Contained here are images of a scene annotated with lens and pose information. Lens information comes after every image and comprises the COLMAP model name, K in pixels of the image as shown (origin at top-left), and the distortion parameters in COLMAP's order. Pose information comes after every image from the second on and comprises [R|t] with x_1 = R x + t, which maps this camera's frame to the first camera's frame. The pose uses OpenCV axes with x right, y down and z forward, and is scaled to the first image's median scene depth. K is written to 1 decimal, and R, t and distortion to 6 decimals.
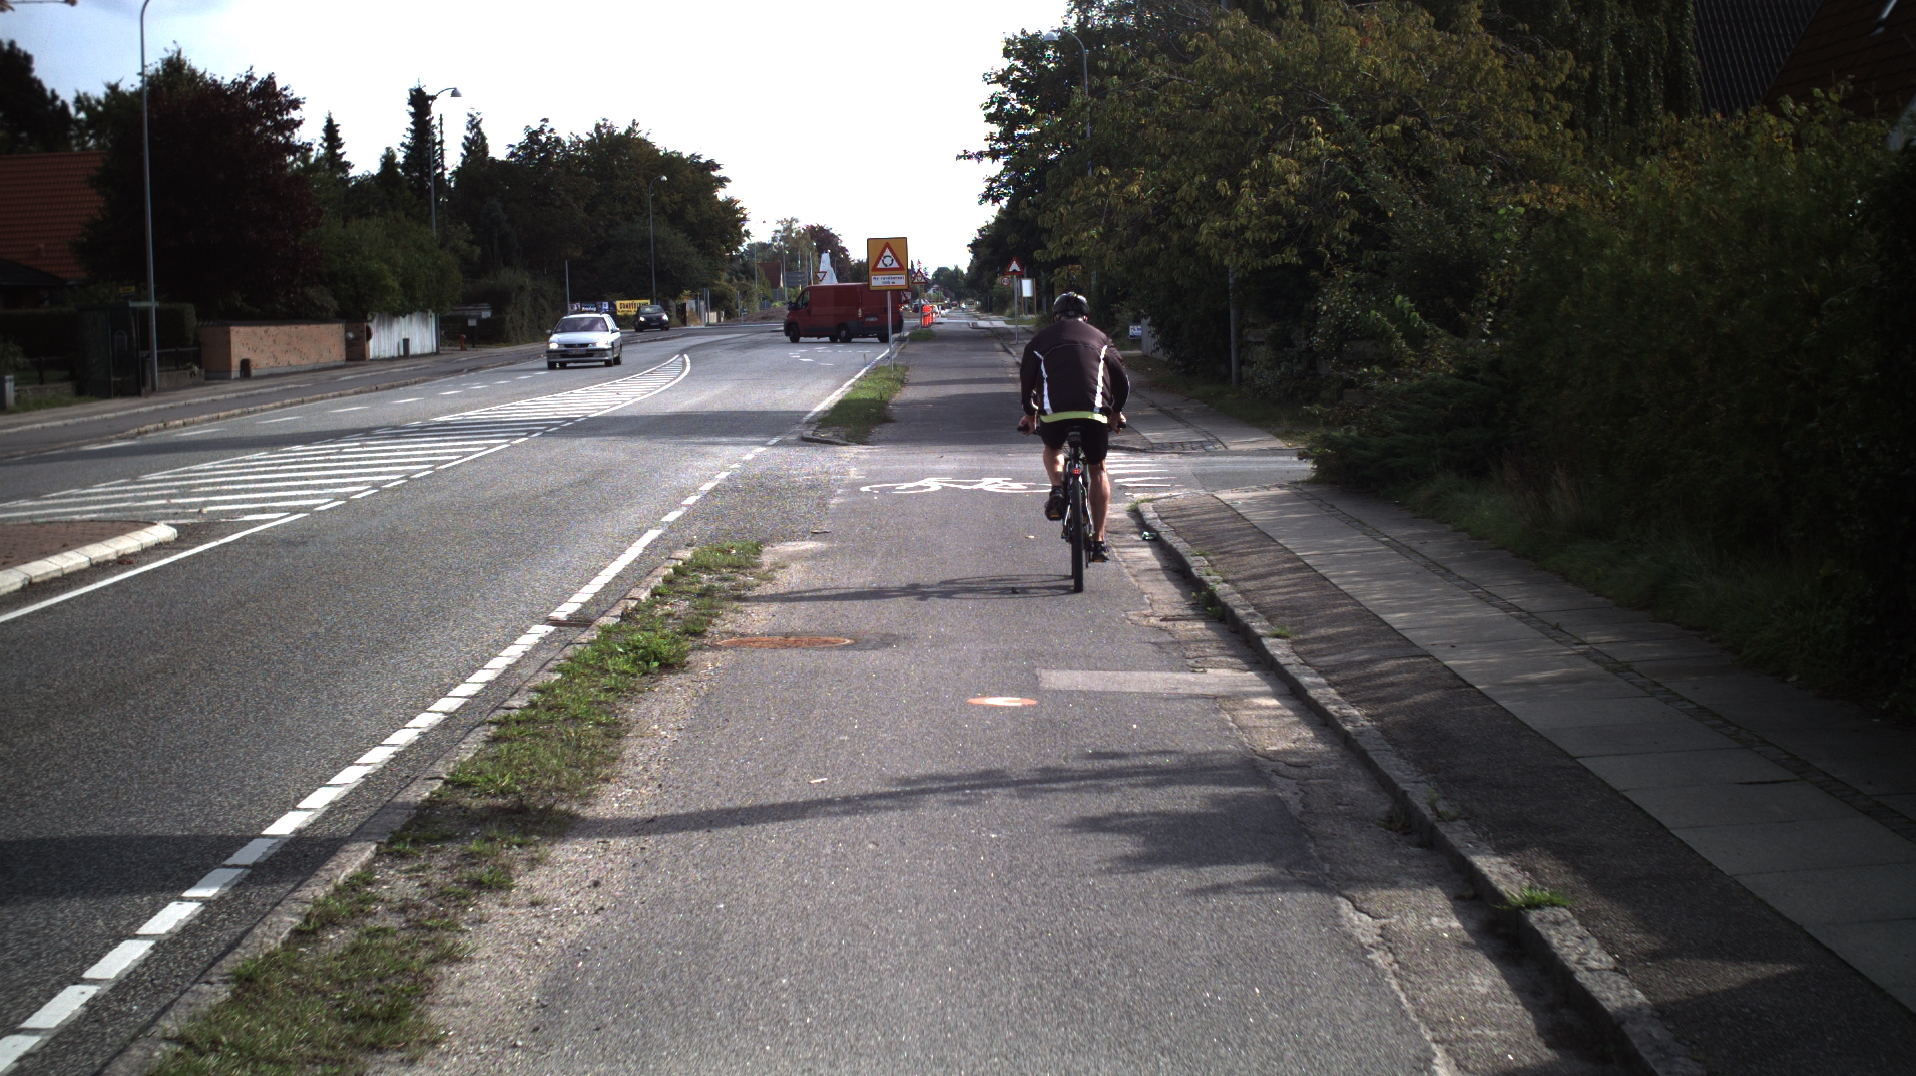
lens RADIAL K [[3600.7, 0, 958.0], [0, 3600.7, 538.0], [0, 0, 1]] dist [-0.251203, -0.104382]
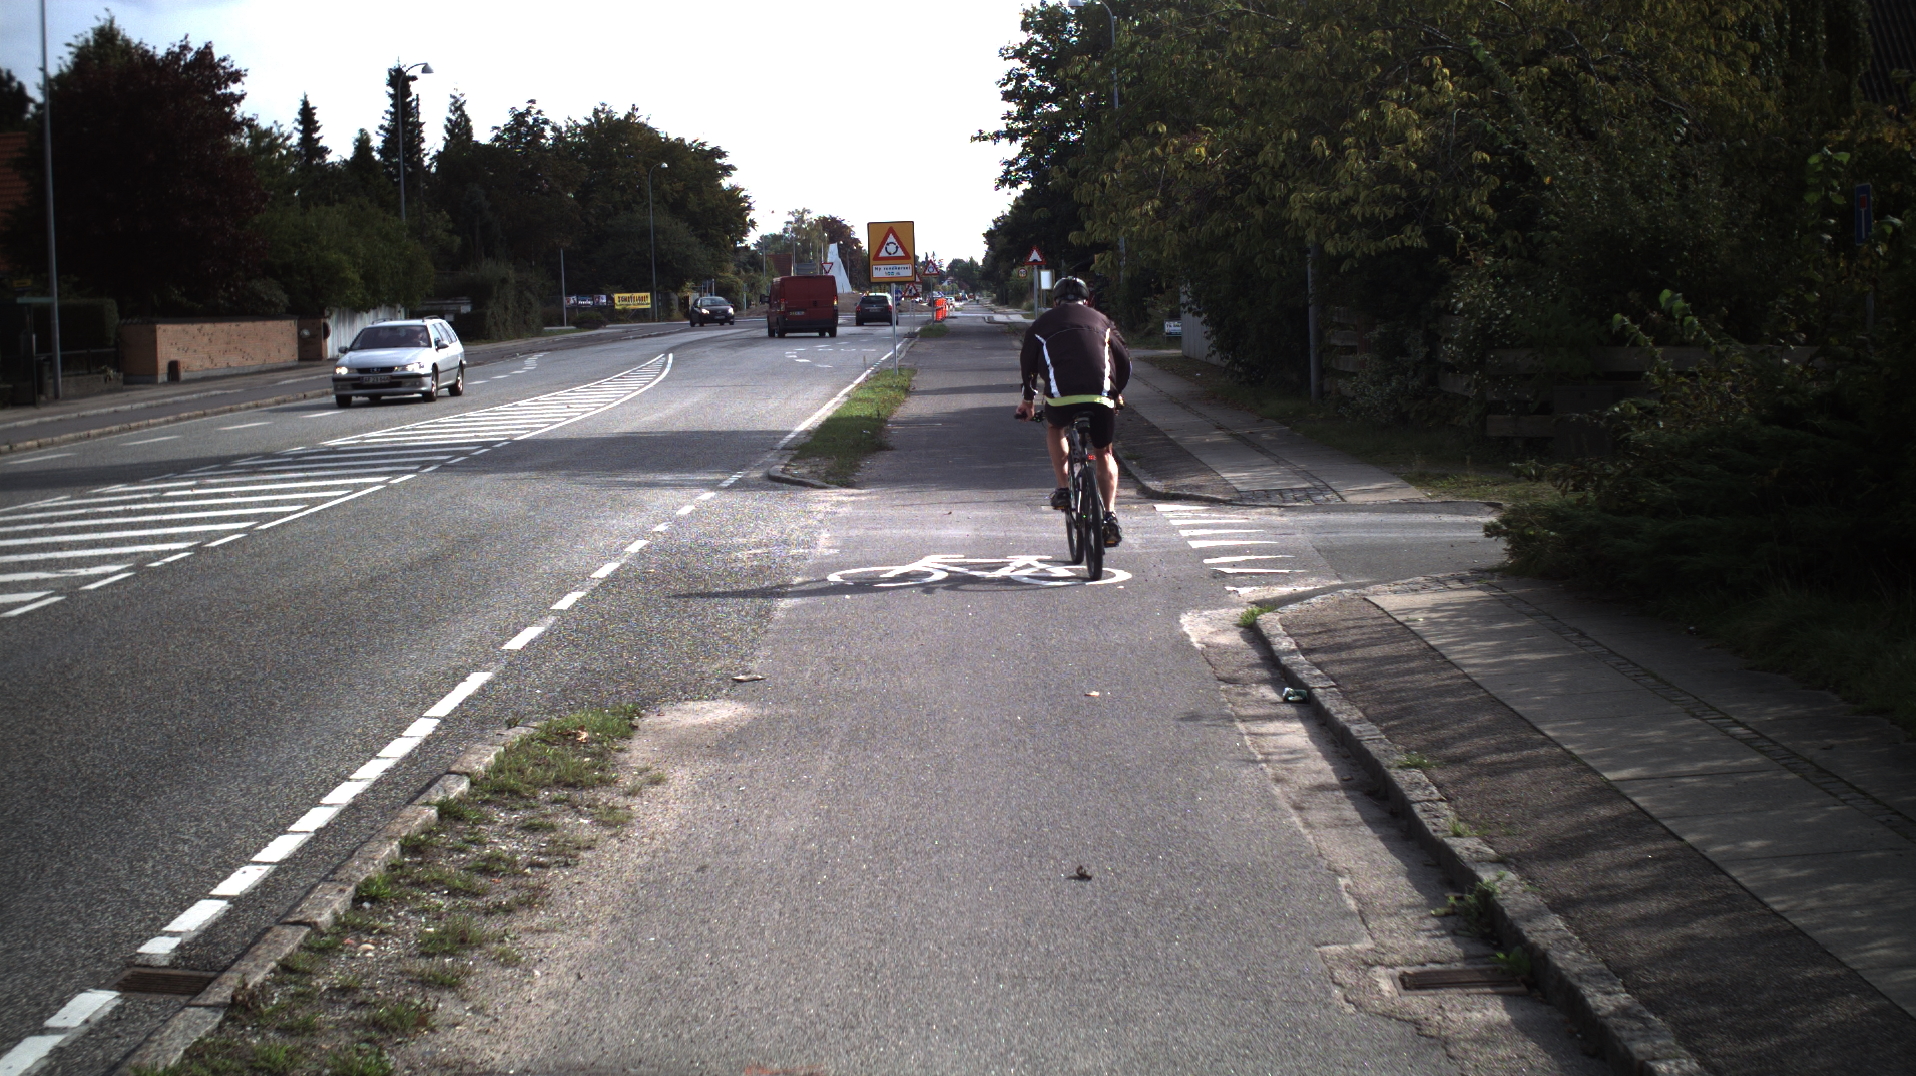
lens RADIAL K [[3600.7, 0, 958.0], [0, 3600.7, 538.0], [0, 0, 1]] dist [-0.251203, -0.104382]
pose [[0.999991, -0.000979, -0.004202, 0.000010], [0.000988, 0.999997, 0.002196, -0.008683], [0.004200, -0.002200, 0.999989, 0.126369]]
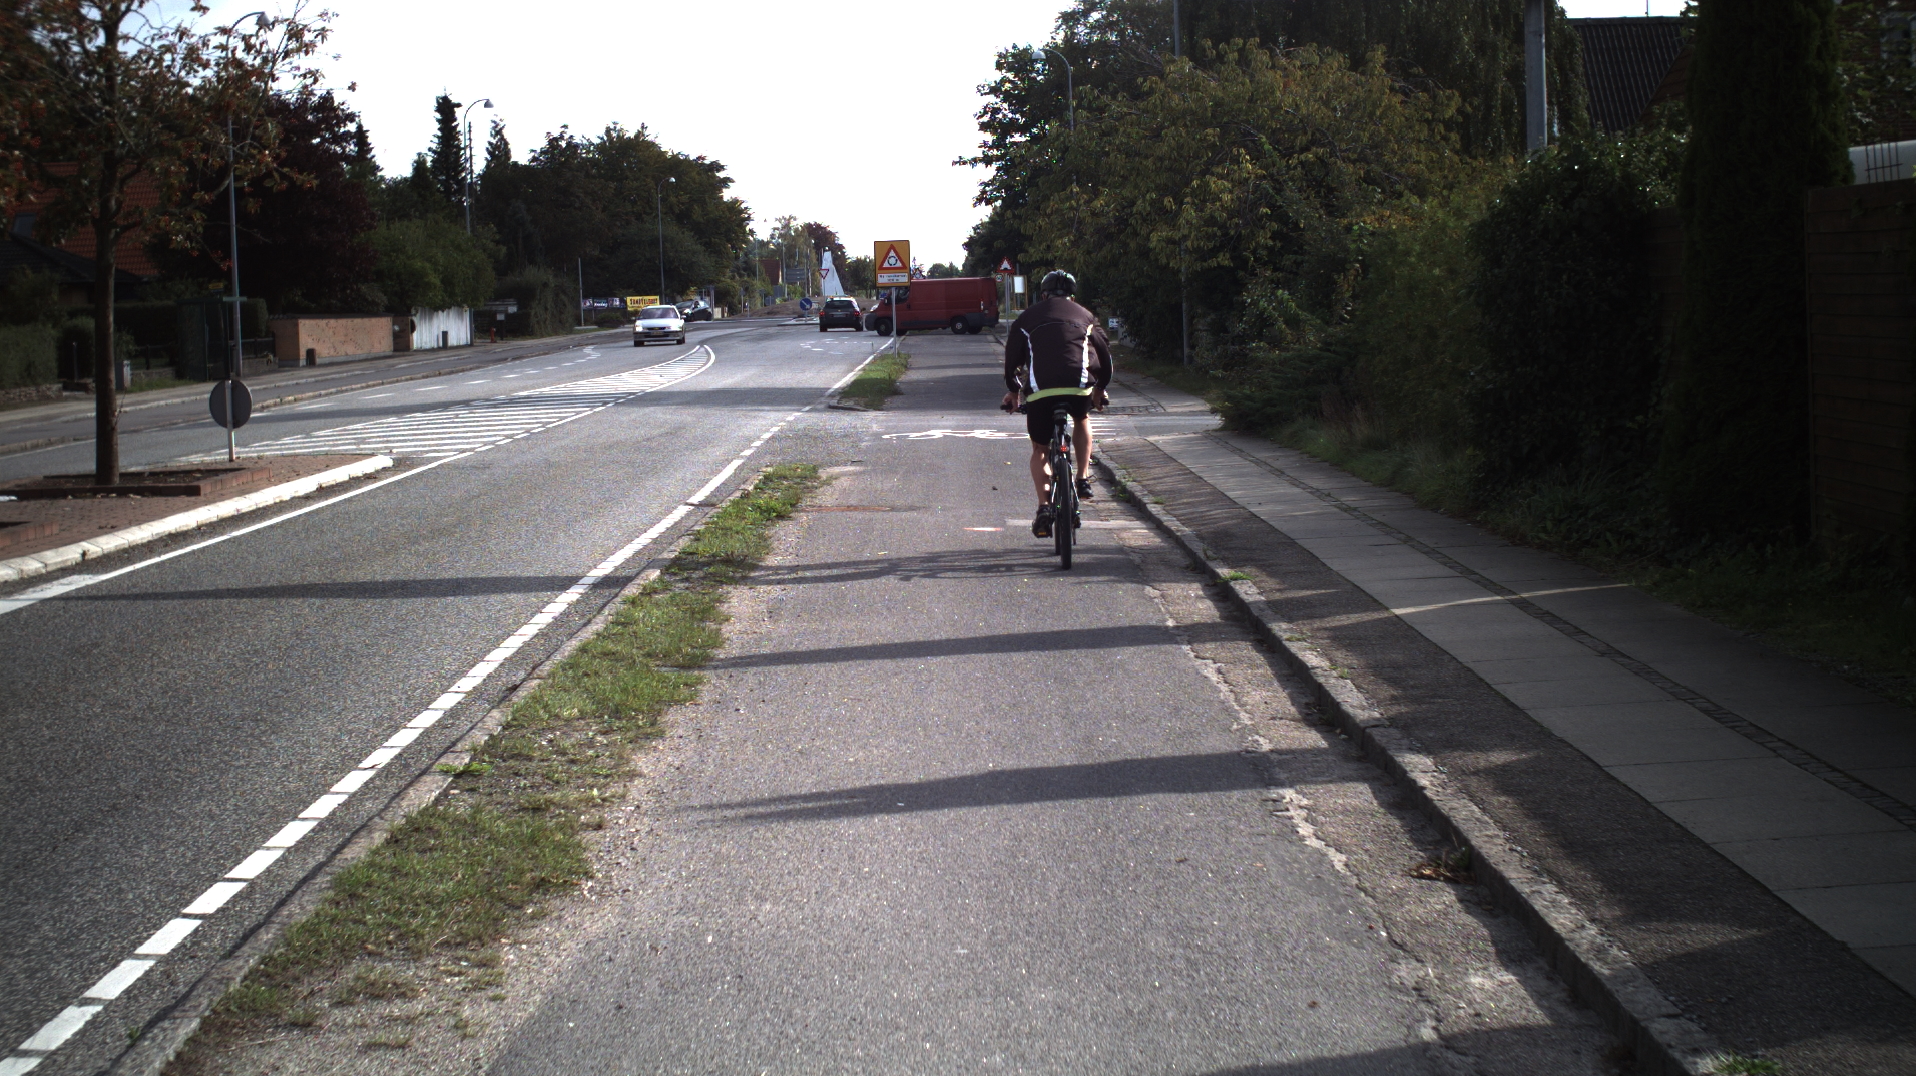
lens RADIAL K [[3600.7, 0, 958.0], [0, 3600.7, 538.0], [0, 0, 1]] dist [-0.251203, -0.104382]
pose [[0.999999, -0.000105, 0.001426, -0.000443], [0.000104, 1.000000, 0.000955, 0.008686], [-0.001426, -0.000955, 0.999999, -0.126090]]
